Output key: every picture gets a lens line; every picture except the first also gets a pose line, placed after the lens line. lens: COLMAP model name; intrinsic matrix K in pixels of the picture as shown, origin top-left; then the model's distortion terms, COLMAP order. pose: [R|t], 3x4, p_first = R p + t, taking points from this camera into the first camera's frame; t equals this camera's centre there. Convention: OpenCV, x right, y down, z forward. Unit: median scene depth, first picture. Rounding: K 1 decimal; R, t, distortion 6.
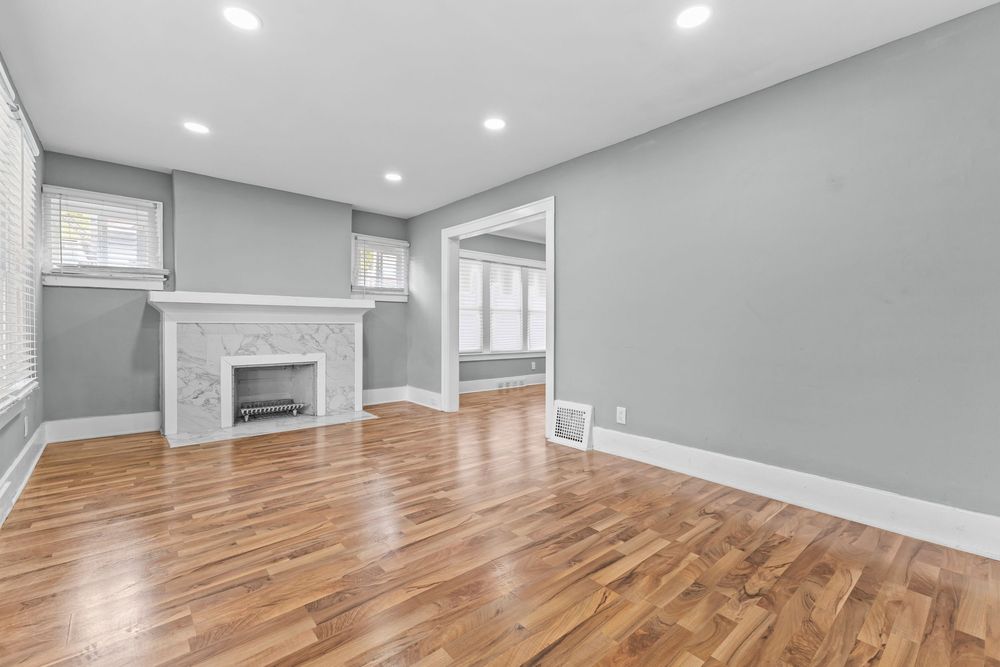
lens RADIAL K [[431.6, 0, 498.5], [0, 431.6, 331.3], [0, 0, 1]] dist [0.007954, -0.000371]
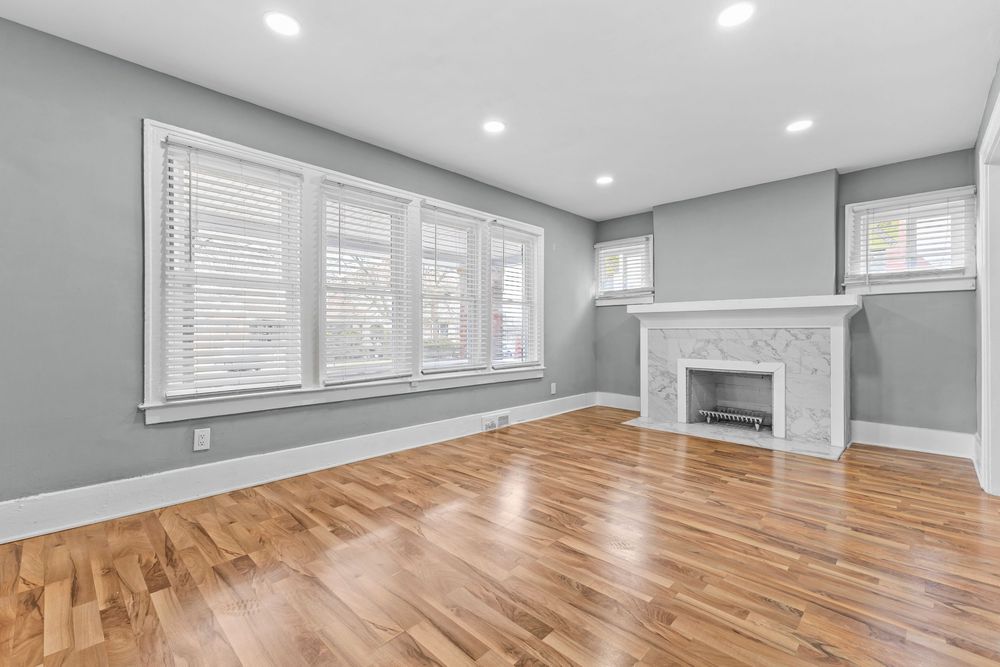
lens RADIAL K [[431.6, 0, 498.5], [0, 431.6, 331.3], [0, 0, 1]] dist [0.007954, -0.000371]
pose [[0.084952, -0.004407, -0.996375, 0.510722], [-0.012520, 0.999907, -0.005490, -0.000067], [0.996306, 0.012941, 0.084889, 0.505135]]
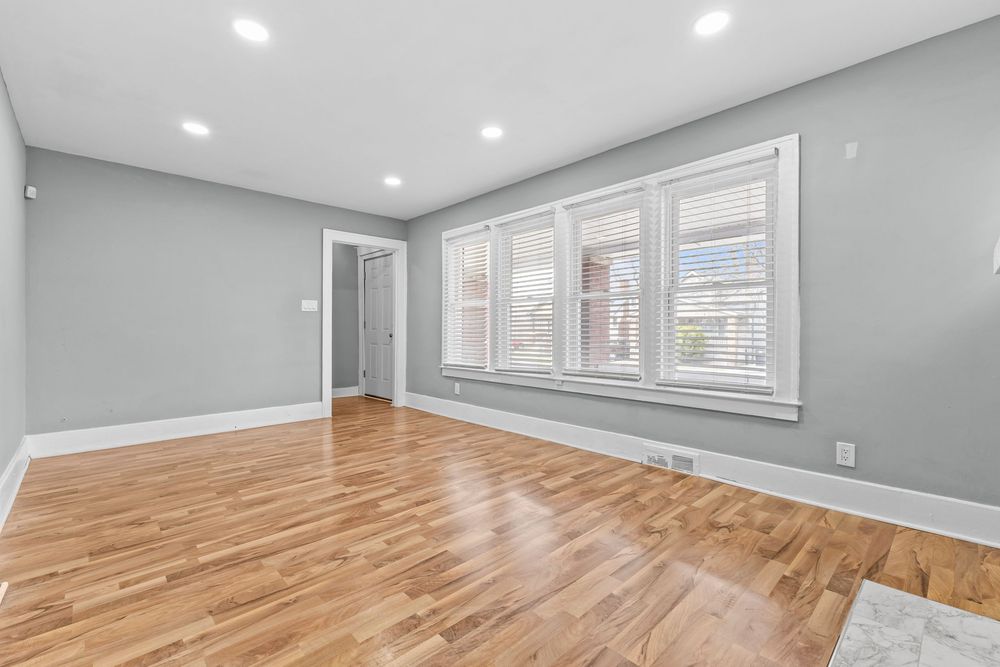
lens RADIAL K [[438.2, 0, 499.3], [0, 438.2, 326.0], [0, 0, 1]] dist [0.010973, -0.000139]
pose [[-0.999129, -0.005188, -0.041411, -0.314658], [-0.005214, 0.999986, 0.000525, -0.016981], [0.041408, 0.000740, -0.999142, 1.454694]]
